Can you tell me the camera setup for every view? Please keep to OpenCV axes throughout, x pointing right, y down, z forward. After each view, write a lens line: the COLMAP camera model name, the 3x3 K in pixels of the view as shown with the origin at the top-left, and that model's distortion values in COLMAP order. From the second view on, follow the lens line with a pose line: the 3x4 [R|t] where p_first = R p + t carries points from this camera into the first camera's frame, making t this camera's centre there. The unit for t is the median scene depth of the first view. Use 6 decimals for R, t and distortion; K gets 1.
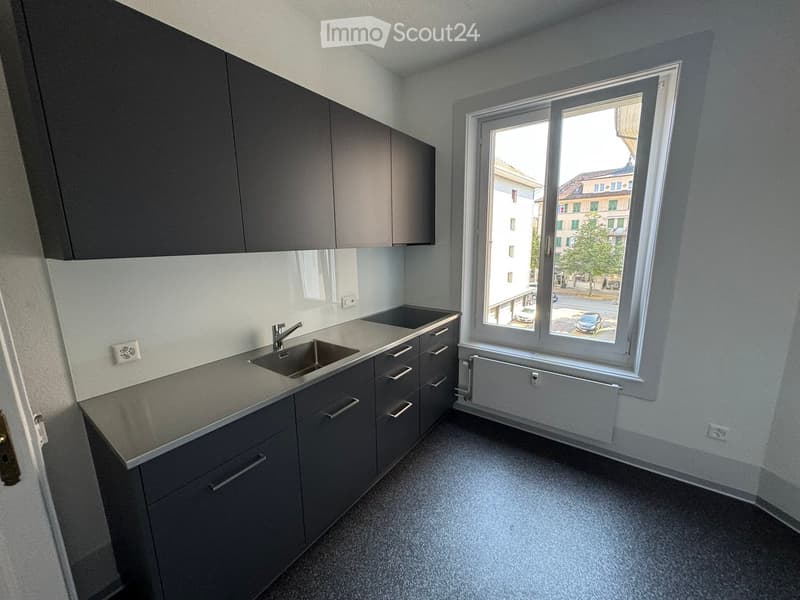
lens RADIAL K [[324.7, 0, 398.6], [0, 324.7, 298.9], [0, 0, 1]] dist [0.002868, -0.000017]
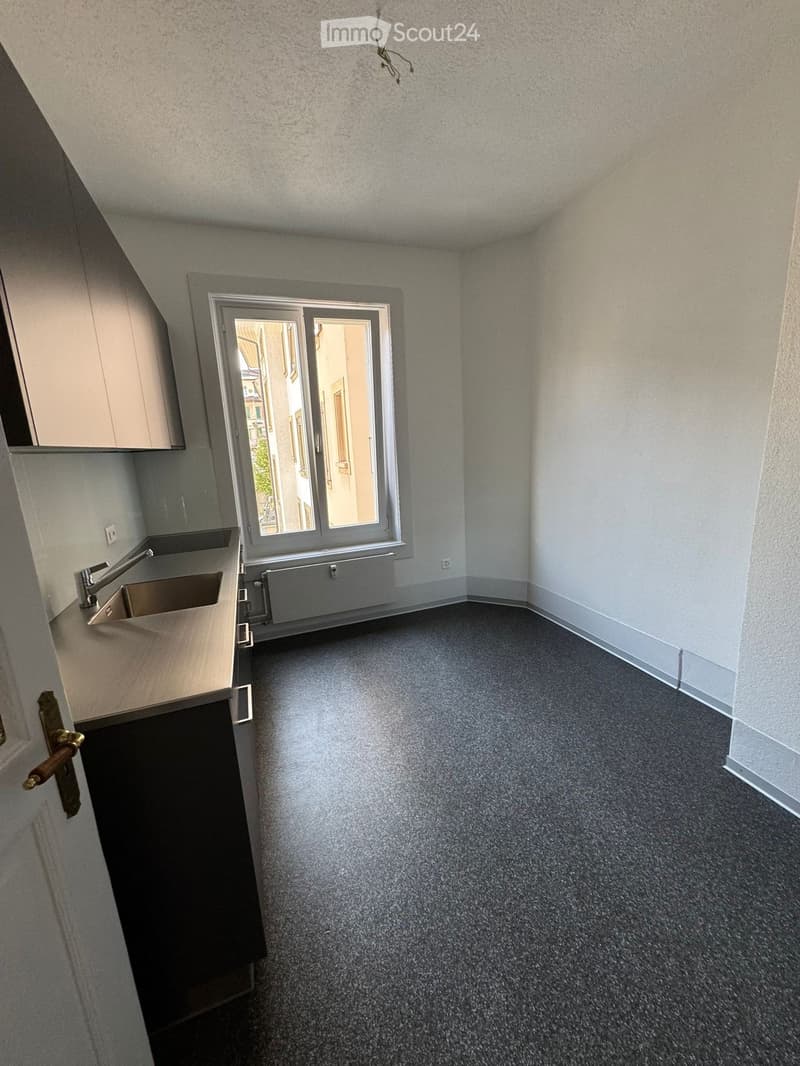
lens RADIAL K [[432.7, 0, 402.0], [0, 432.7, 532.9], [0, 0, 1]] dist [0.002868, -0.000017]
pose [[0.553545, -0.185822, 0.811824, -0.579575], [0.198754, 0.976099, 0.087902, 0.048224], [-0.808755, 0.112695, 0.577247, 0.004081]]
